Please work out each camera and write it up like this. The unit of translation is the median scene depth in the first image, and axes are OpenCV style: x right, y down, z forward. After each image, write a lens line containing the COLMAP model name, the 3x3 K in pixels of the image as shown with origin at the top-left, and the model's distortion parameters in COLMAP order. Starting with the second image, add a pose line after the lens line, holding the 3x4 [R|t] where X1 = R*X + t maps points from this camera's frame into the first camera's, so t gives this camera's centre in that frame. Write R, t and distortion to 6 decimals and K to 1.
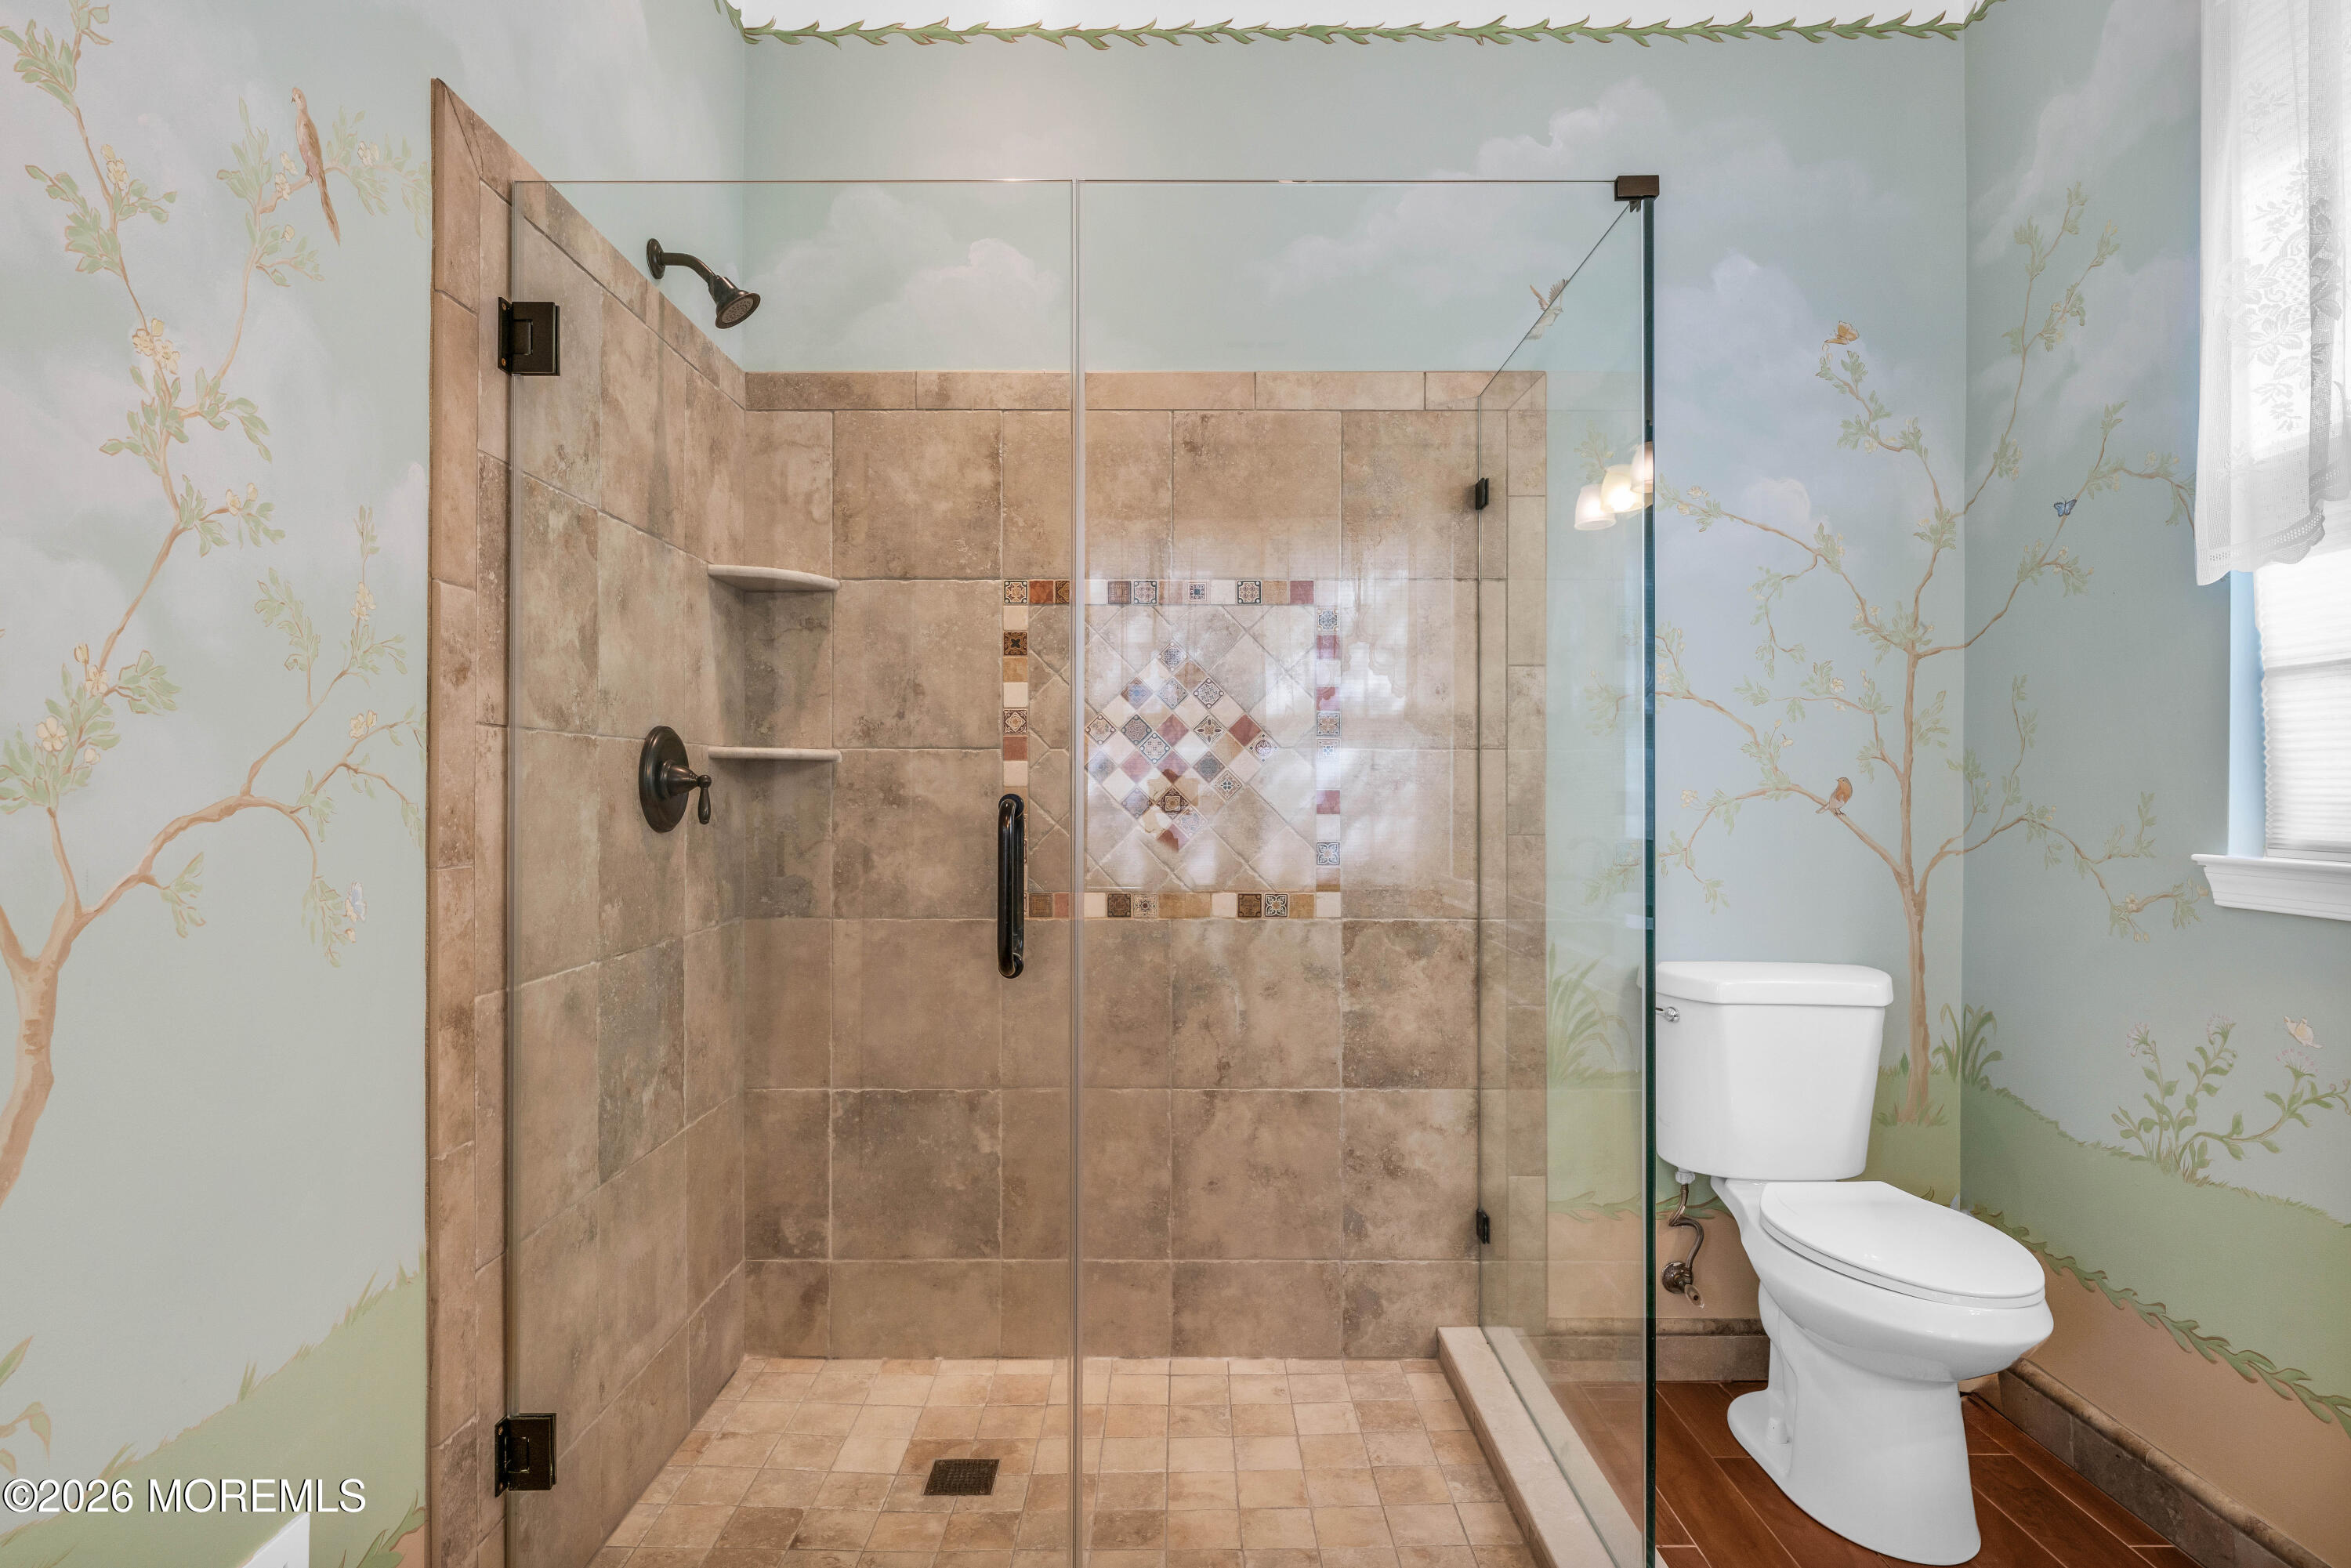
lens RADIAL K [[1189.6, 0, 1176.8], [0, 1189.6, 780.4], [0, 0, 1]] dist [-0.002846, 0.000517]
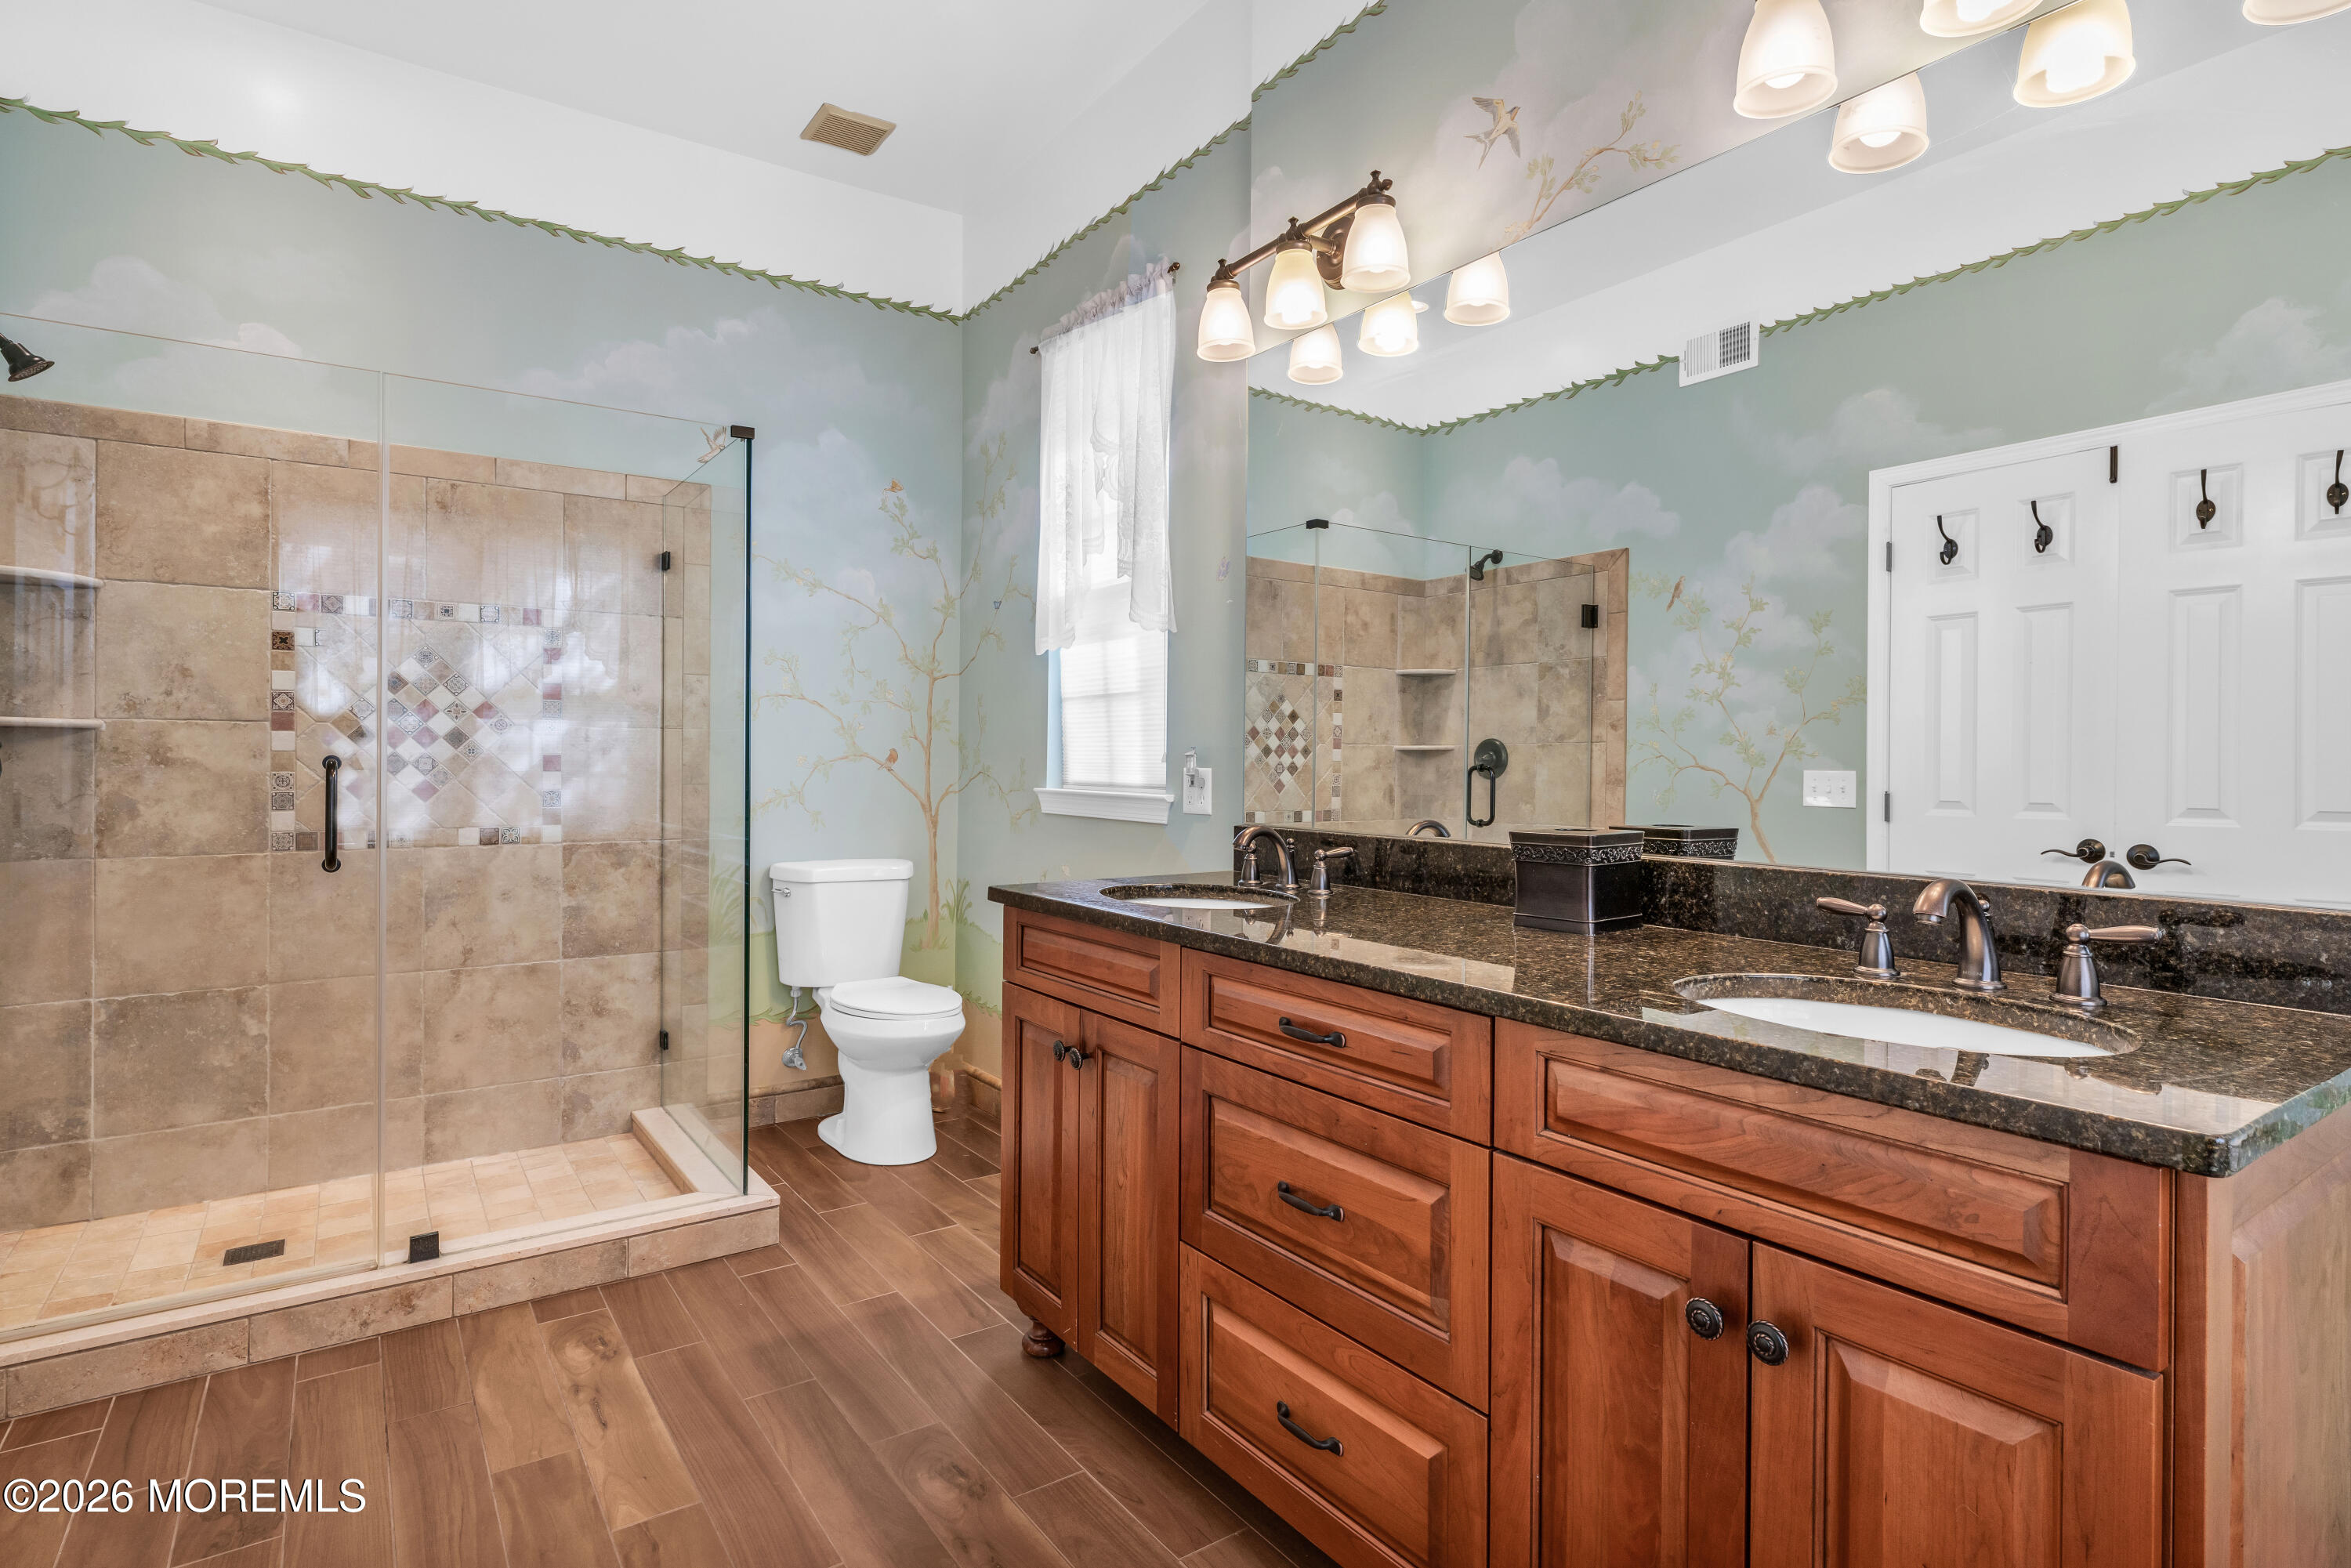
lens RADIAL K [[1189.6, 0, 1179.8], [0, 1189.6, 758.8], [0, 0, 1]] dist [-0.002846, 0.000517]
pose [[0.811476, 0.002642, 0.584379, -0.098721], [-0.008758, 0.999932, 0.007640, -0.004660], [-0.584320, -0.011318, 0.811445, -0.623683]]
